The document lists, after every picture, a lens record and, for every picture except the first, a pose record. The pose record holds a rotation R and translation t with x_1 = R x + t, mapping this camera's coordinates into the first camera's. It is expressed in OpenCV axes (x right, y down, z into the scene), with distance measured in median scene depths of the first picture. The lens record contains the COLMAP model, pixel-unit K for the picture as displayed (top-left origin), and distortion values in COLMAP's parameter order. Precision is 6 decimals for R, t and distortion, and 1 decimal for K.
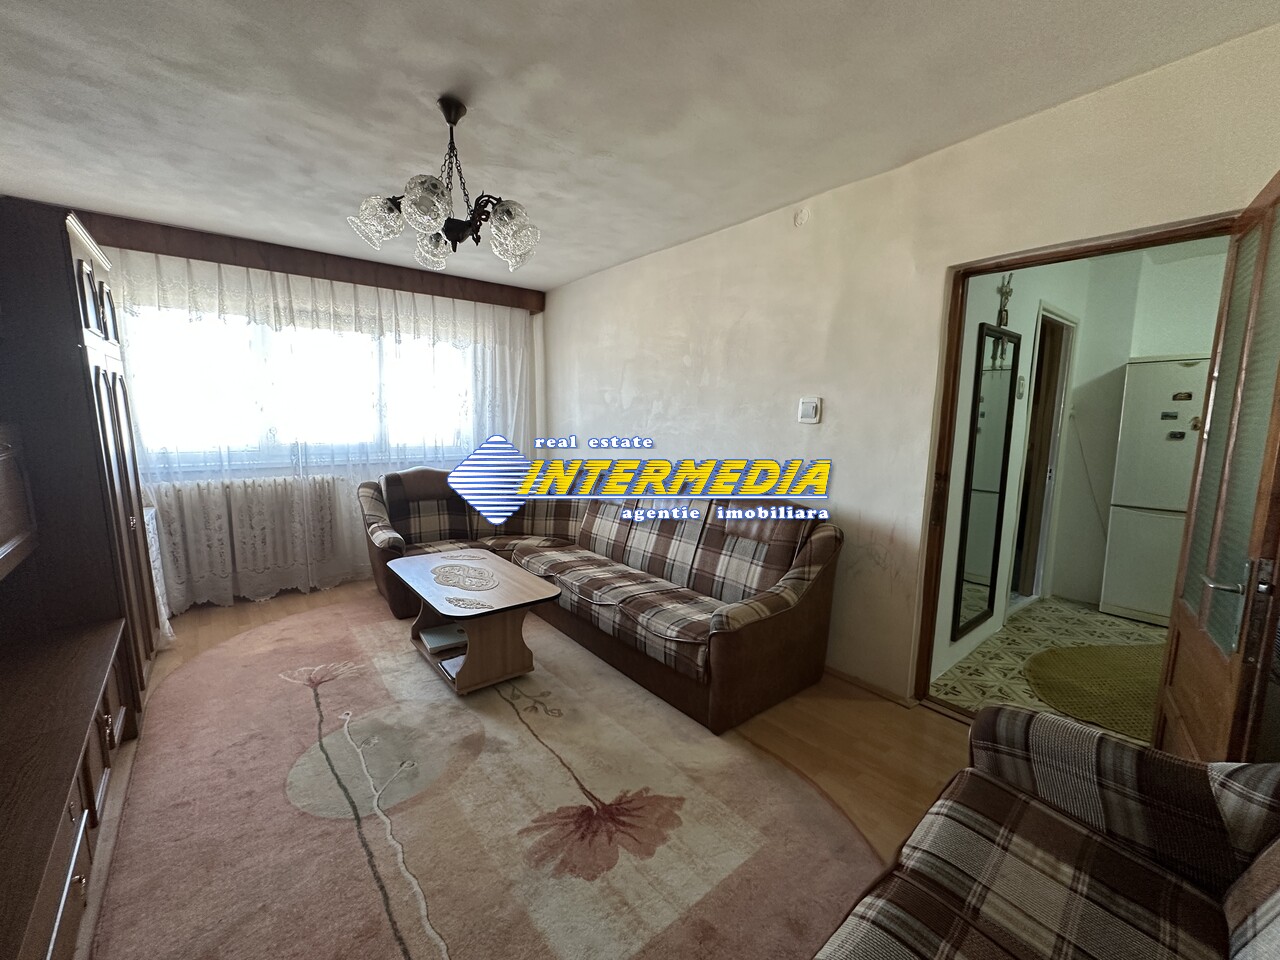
lens RADIAL K [[509.7, 0, 644.8], [0, 509.7, 480.2], [0, 0, 1]] dist [-0.001231, 0.000317]
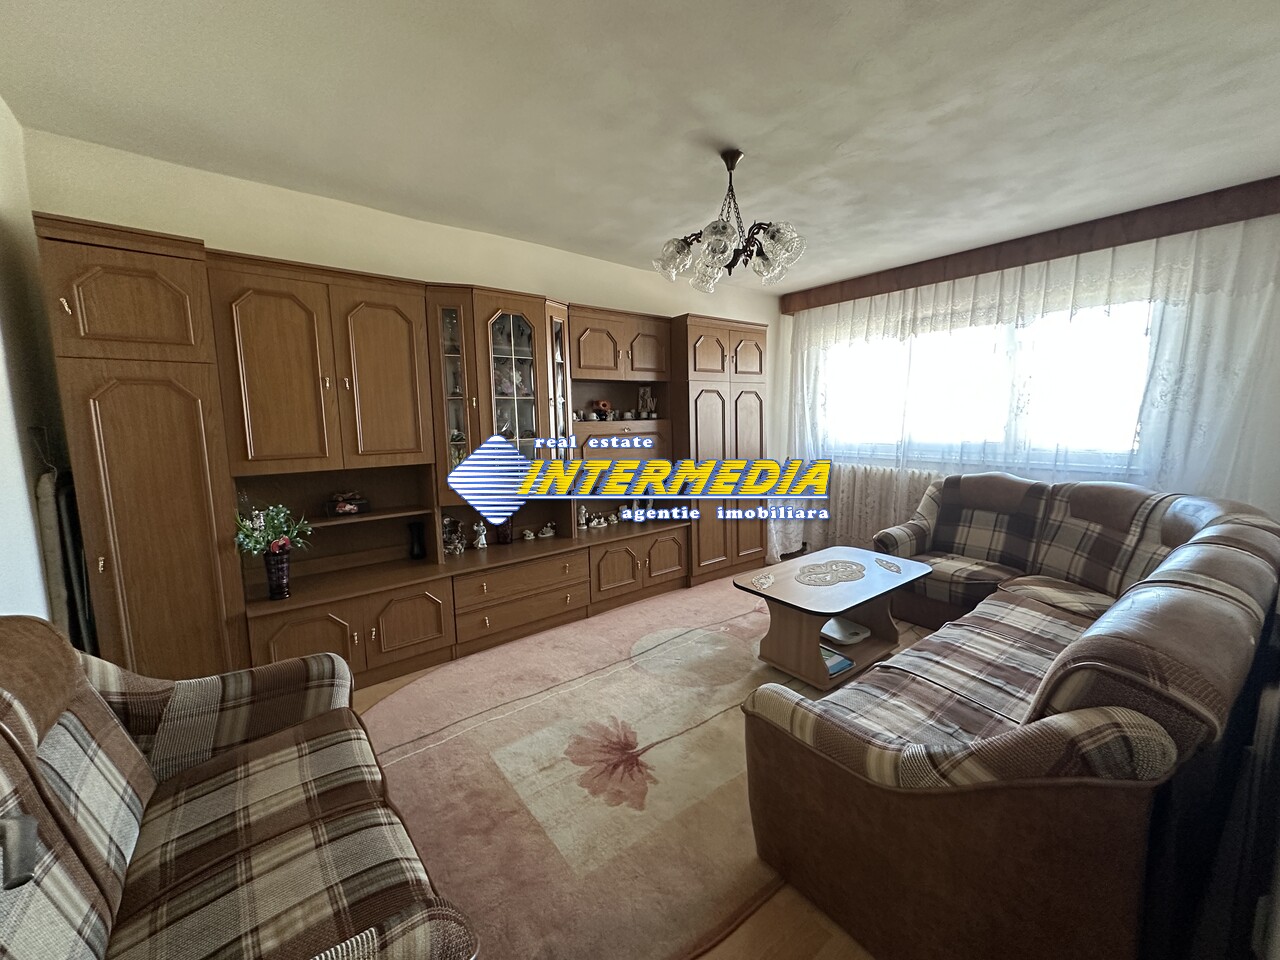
lens RADIAL K [[509.7, 0, 637.5], [0, 509.7, 480.1], [0, 0, 1]] dist [-0.001231, 0.000317]
pose [[-0.044297, 0.111184, -0.992812, 0.622718], [-0.116465, 0.986437, 0.115666, -0.059988], [0.992207, 0.120751, -0.030747, 0.618015]]
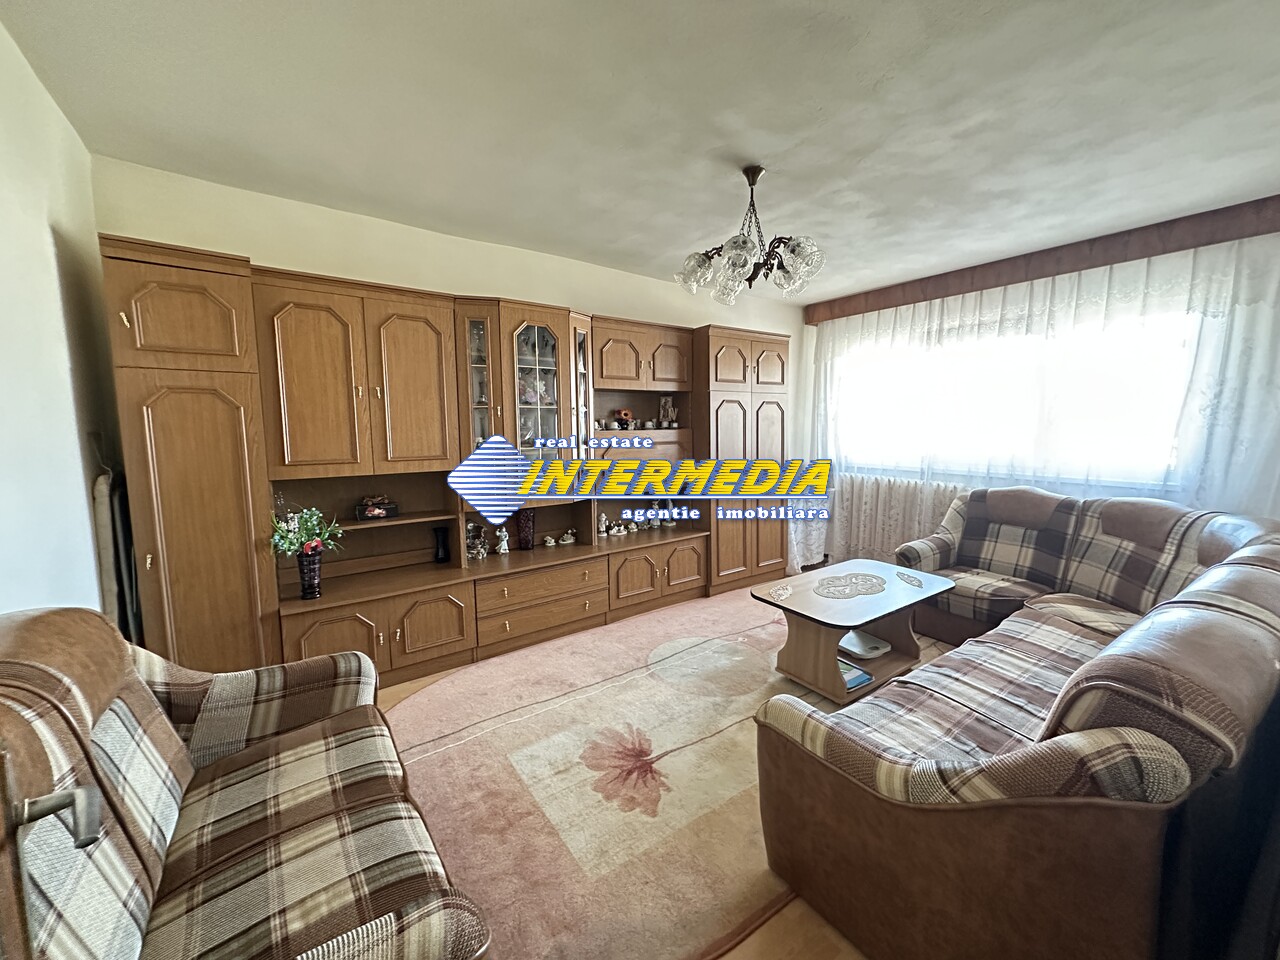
lens RADIAL K [[509.7, 0, 637.3], [0, 509.7, 480.2], [0, 0, 1]] dist [-0.001231, 0.000317]
pose [[-0.090263, 0.095336, -0.991344, 0.634739], [-0.125569, 0.986374, 0.106291, -0.064761], [0.987970, 0.134076, -0.077062, 0.624852]]
